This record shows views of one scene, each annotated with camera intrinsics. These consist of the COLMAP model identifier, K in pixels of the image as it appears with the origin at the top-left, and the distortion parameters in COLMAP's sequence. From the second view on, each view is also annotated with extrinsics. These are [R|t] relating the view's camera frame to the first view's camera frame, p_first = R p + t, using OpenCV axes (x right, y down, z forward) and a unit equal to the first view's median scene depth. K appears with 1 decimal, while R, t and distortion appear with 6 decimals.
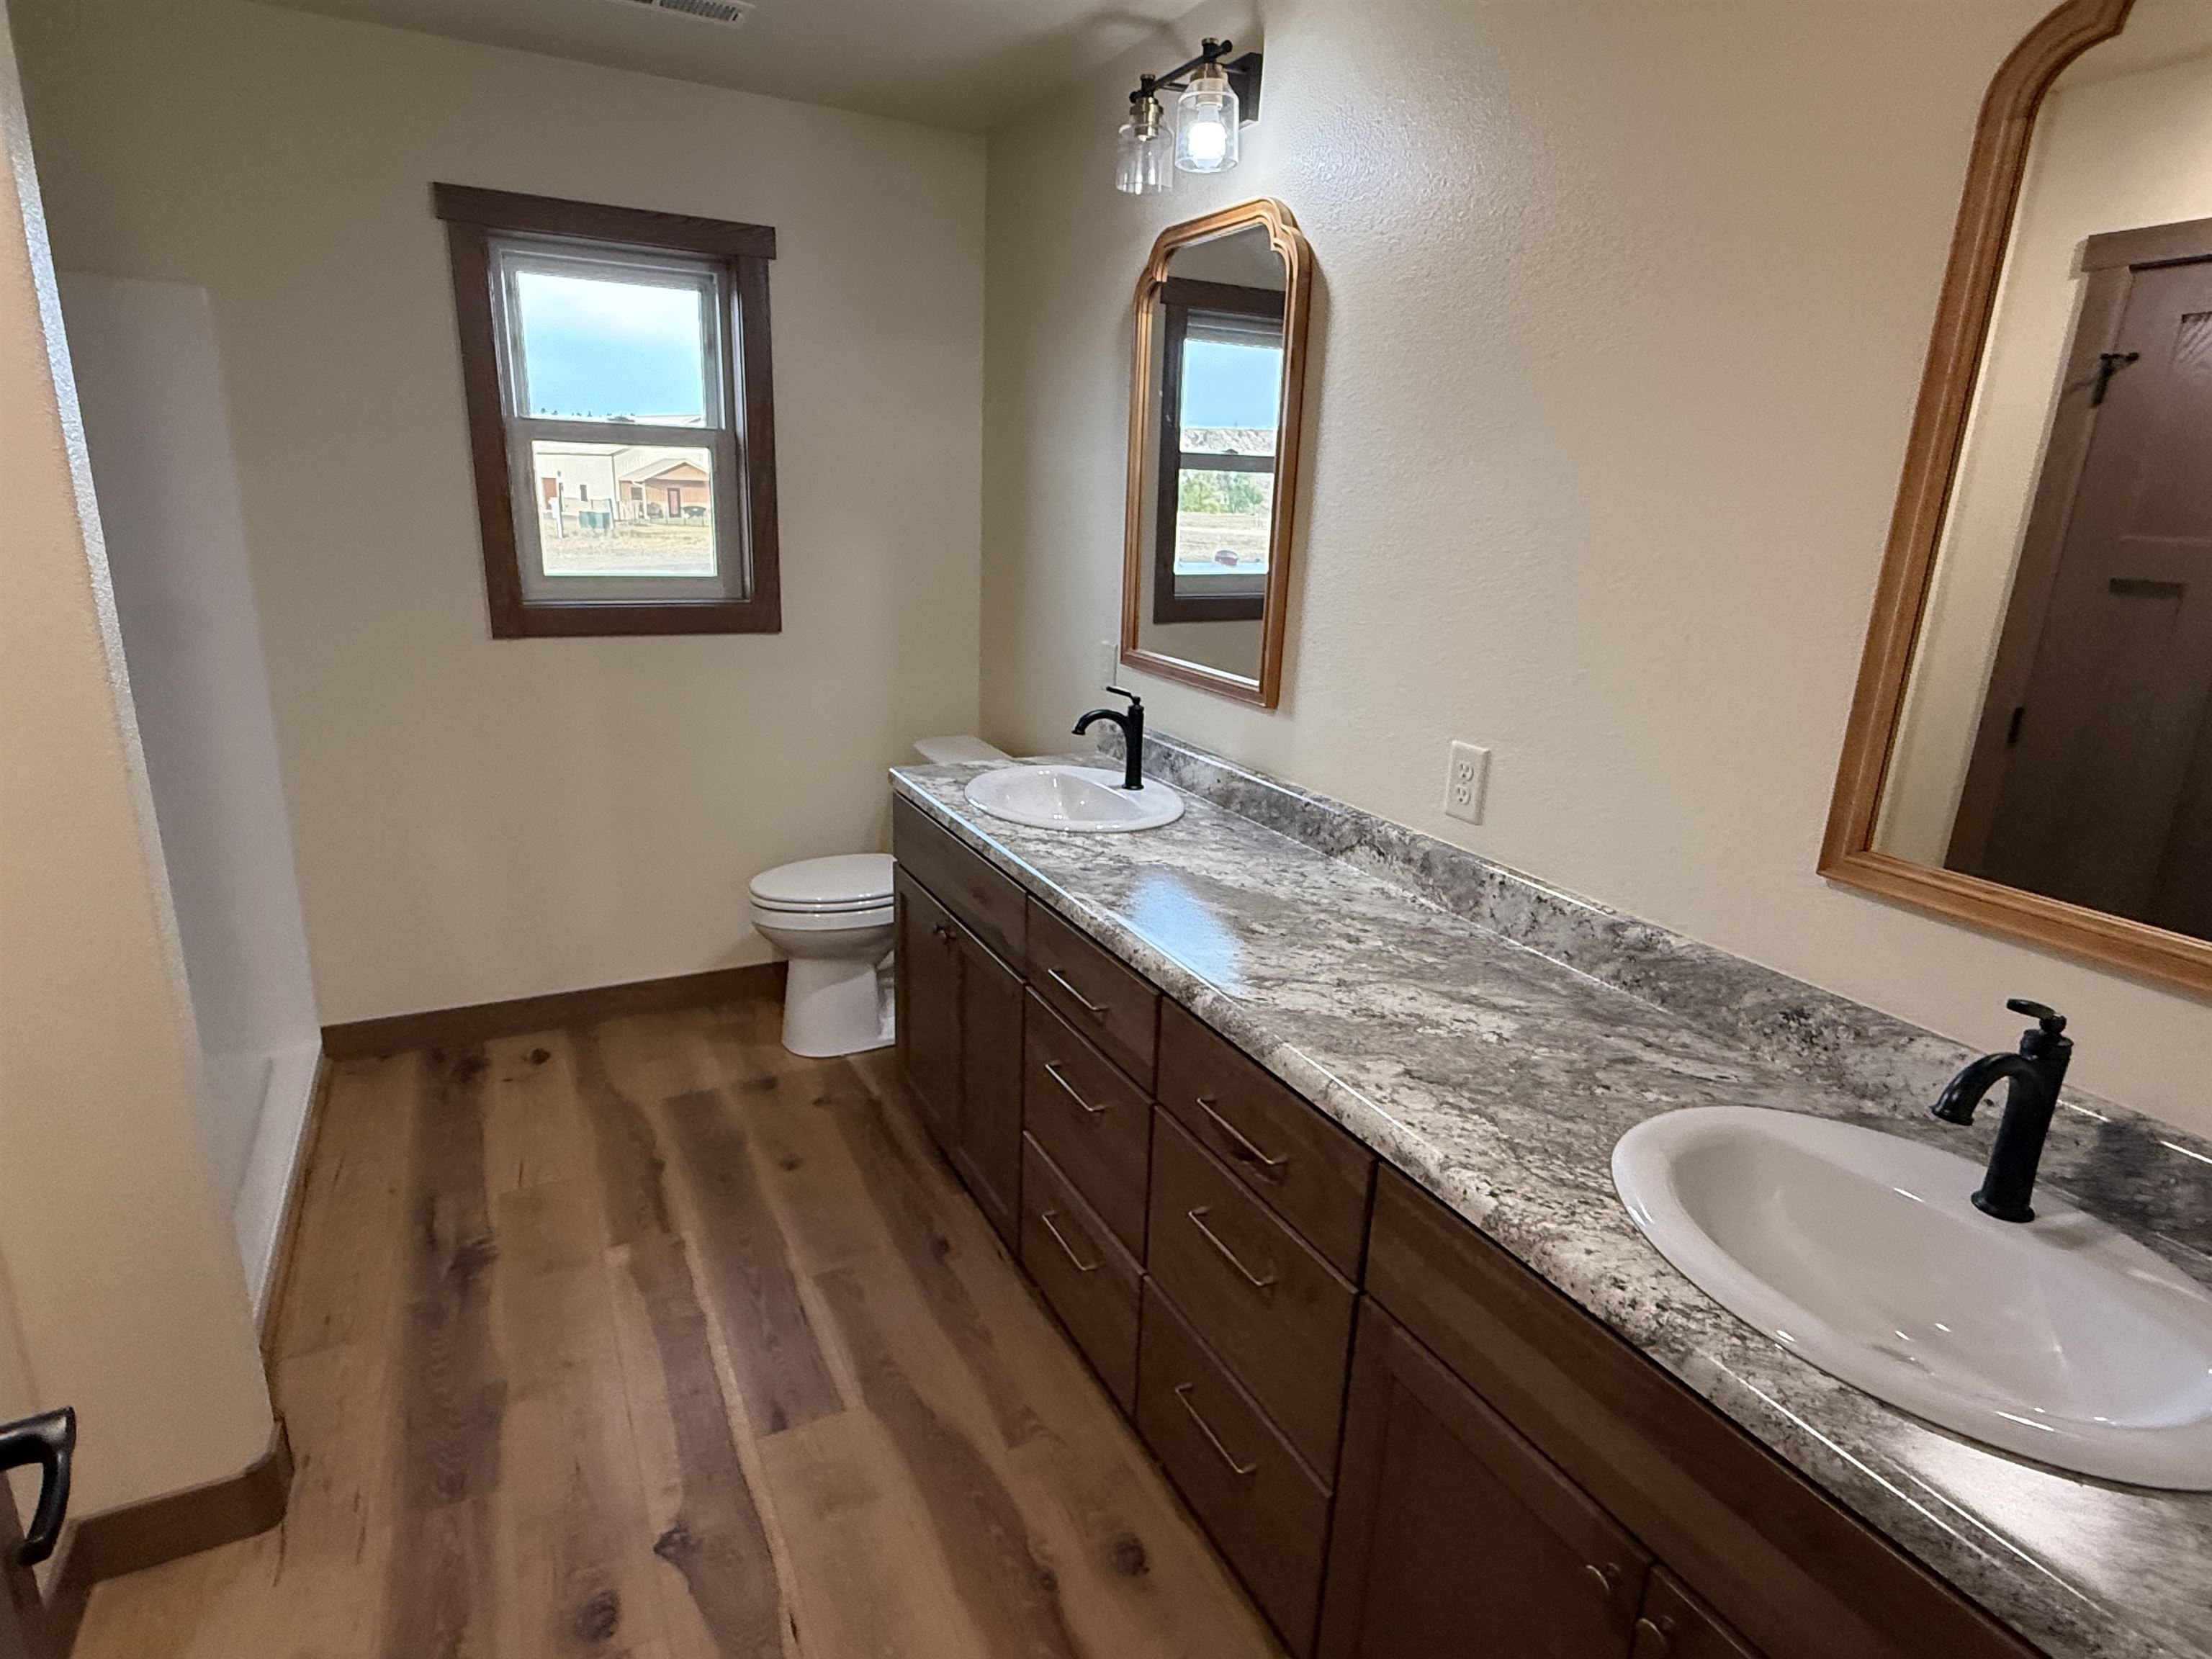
lens RADIAL K [[1187.6, 0, 1106.0], [0, 1187.6, 829.5], [0, 0, 1]] dist [0.002580, -0.000051]
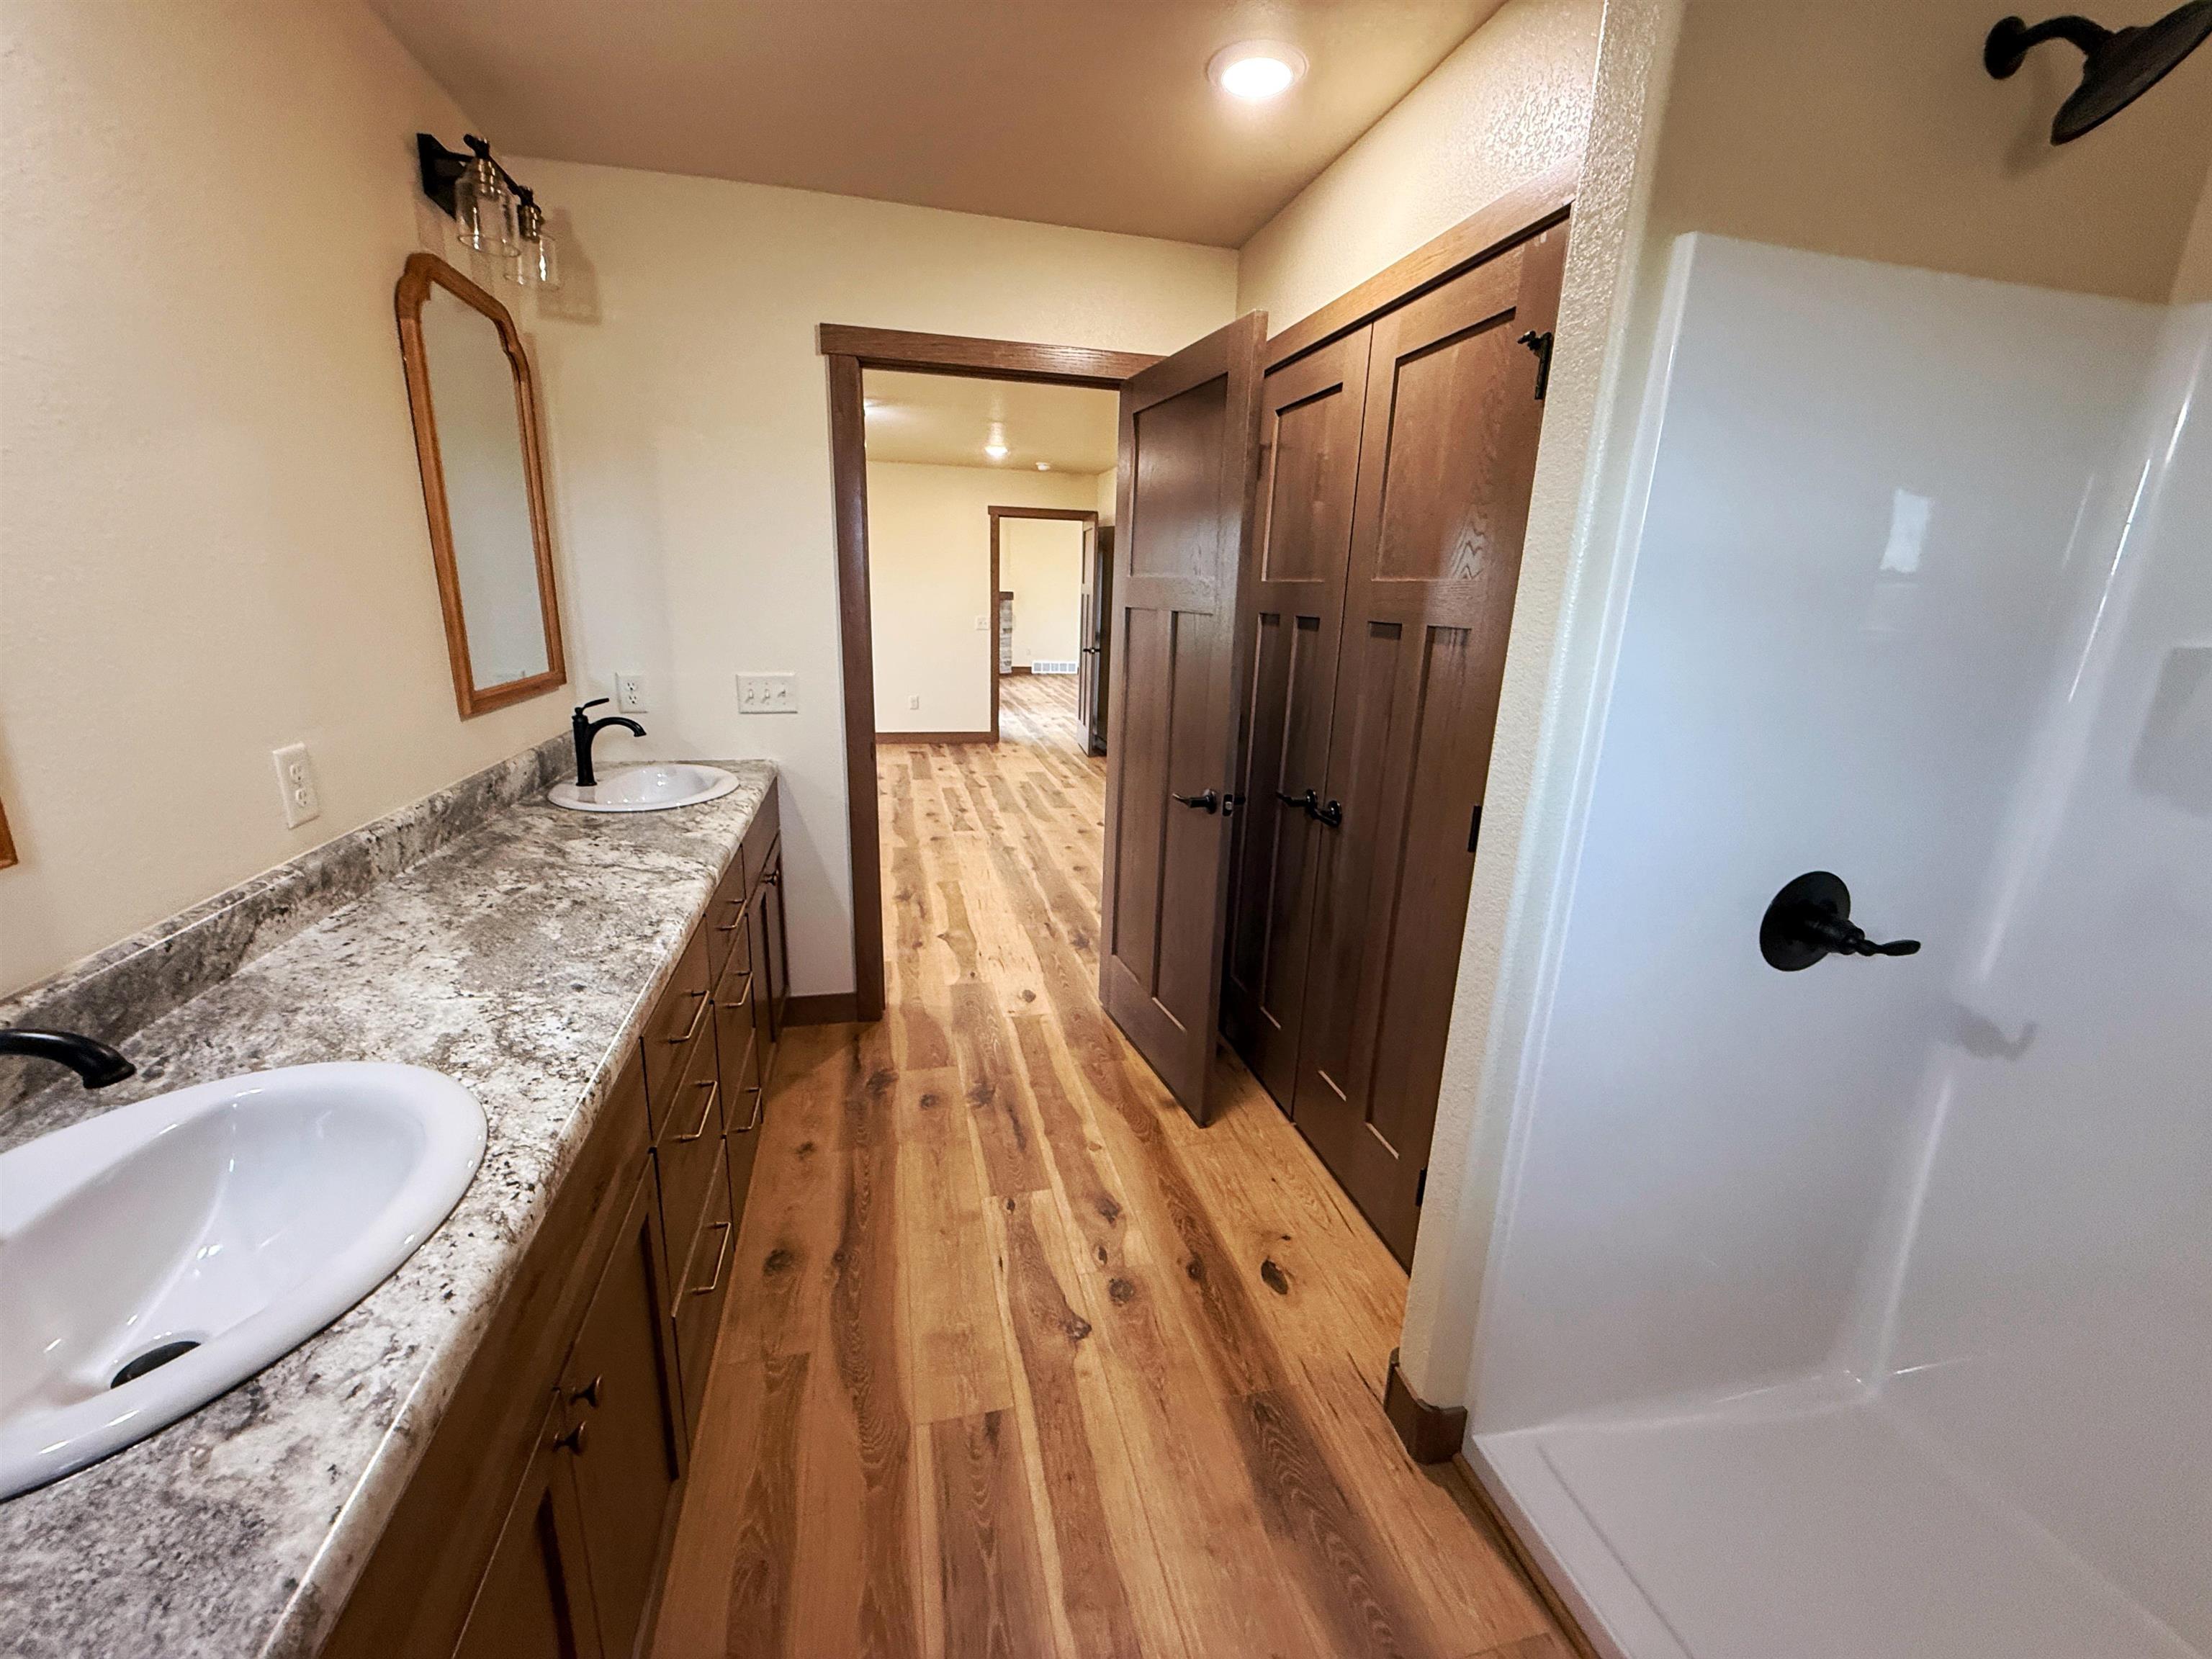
lens RADIAL K [[879.0, 0, 1106.0], [0, 879.0, 829.5], [0, 0, 1]] dist [-0.000207, 0.000018]
pose [[-0.970003, -0.131452, 0.204484, -0.496924], [-0.006106, 0.854092, 0.520086, -0.388925], [-0.243015, 0.503236, -0.829275, 1.456316]]
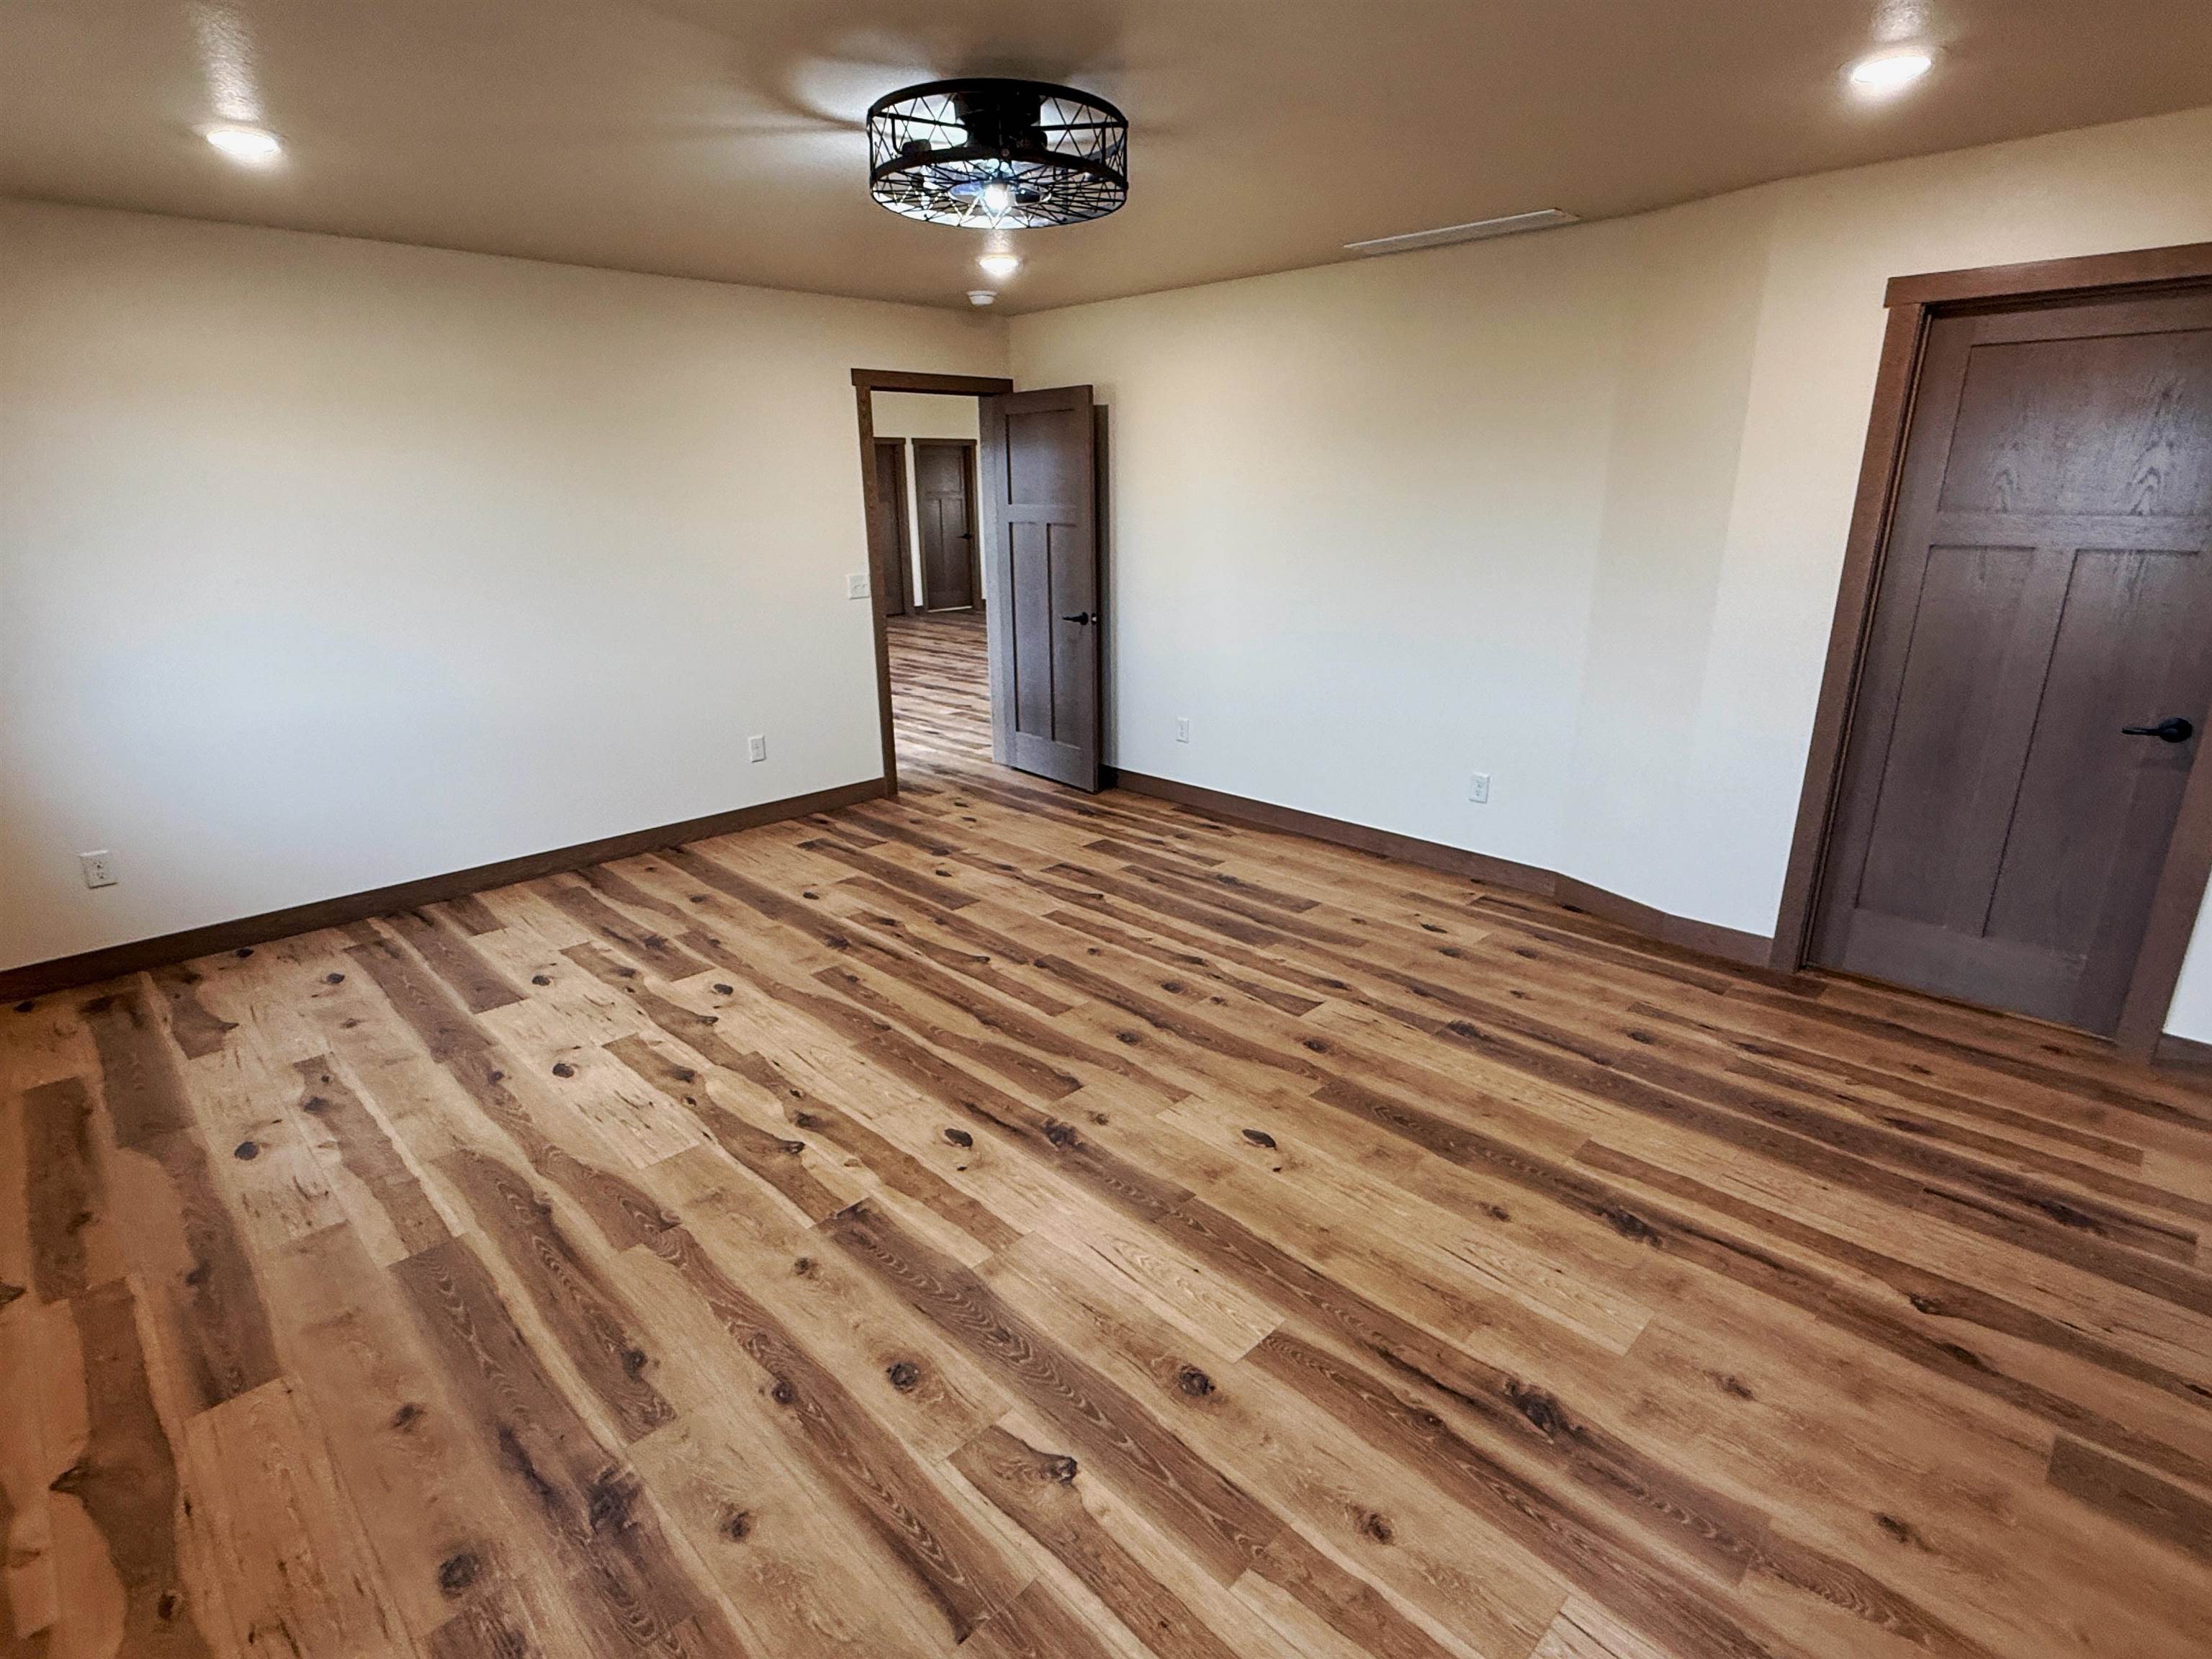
lens RADIAL K [[1121.4, 0, 1106.0], [0, 1121.4, 829.5], [0, 0, 1]] dist [-0.001864, -0.000042]
pose [[-0.953883, 0.062809, -0.293535, -0.462924], [-0.106644, 0.843166, 0.526970, -0.384002], [0.280598, 0.533972, -0.797583, 1.438327]]
